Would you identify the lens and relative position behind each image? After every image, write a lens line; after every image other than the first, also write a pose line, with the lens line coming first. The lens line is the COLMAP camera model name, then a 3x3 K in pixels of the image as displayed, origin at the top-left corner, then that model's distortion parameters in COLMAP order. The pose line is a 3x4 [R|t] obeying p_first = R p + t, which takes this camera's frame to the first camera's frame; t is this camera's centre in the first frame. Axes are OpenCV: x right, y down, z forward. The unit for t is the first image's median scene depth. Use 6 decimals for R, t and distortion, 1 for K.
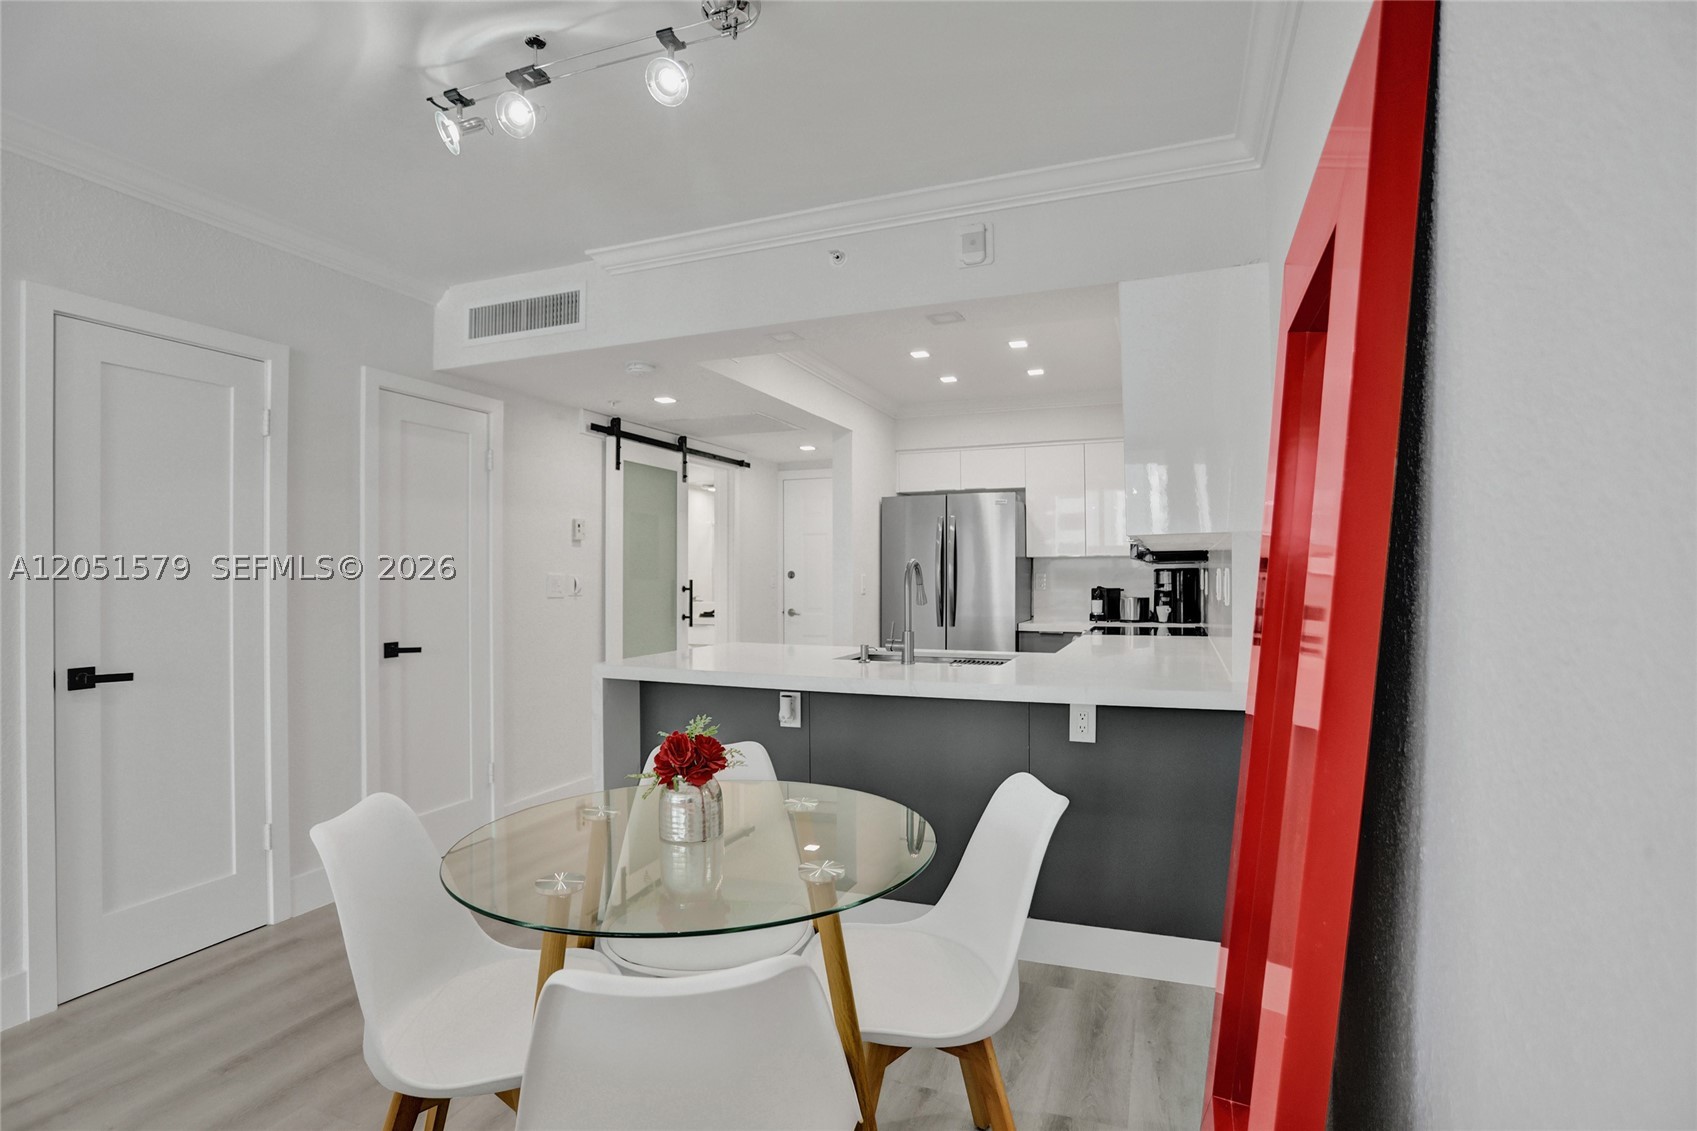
lens RADIAL K [[848.8, 0, 836.1], [0, 848.8, 579.6], [0, 0, 1]] dist [-0.062008, 0.026852]
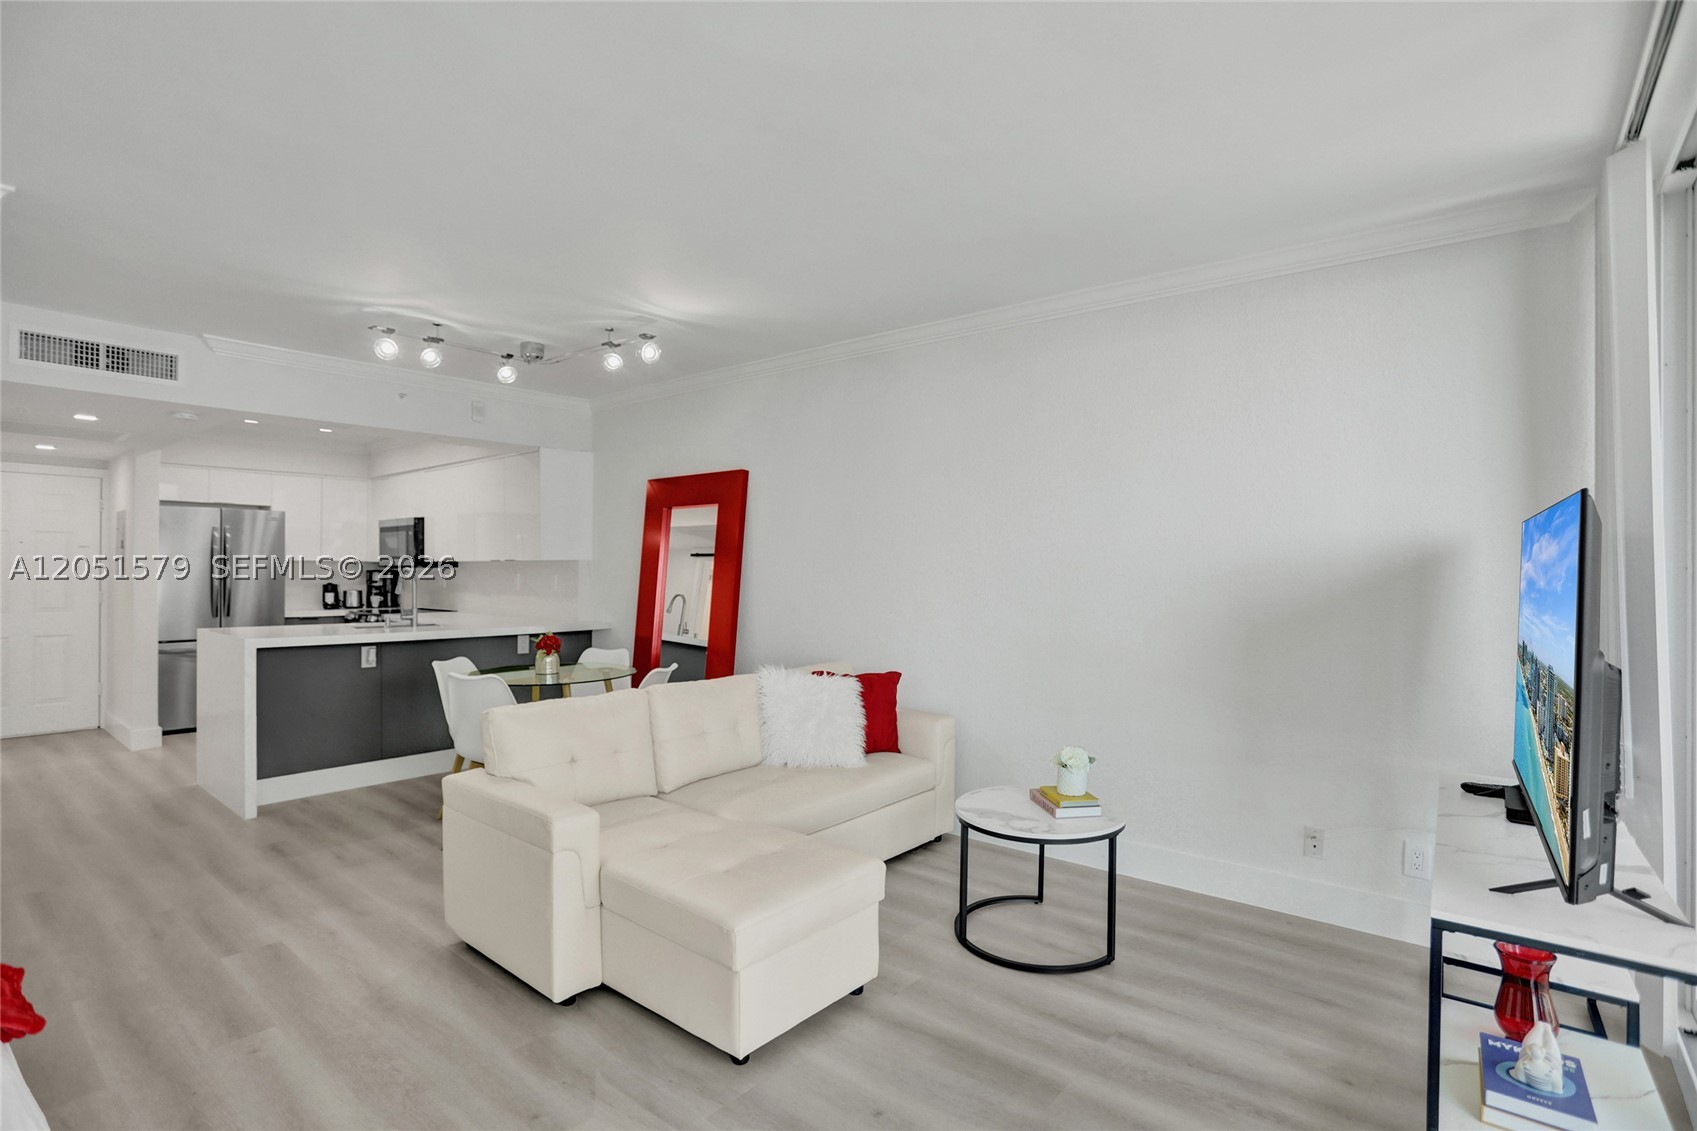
lens RADIAL K [[850.4, 0, 844.1], [0, 850.4, 577.9], [0, 0, 1]] dist [-0.060160, 0.027808]
pose [[0.323052, -0.002368, 0.946378, -0.730918], [0.000287, 0.999997, 0.002404, -0.003594], [-0.946381, -0.000505, 0.323052, -0.237919]]
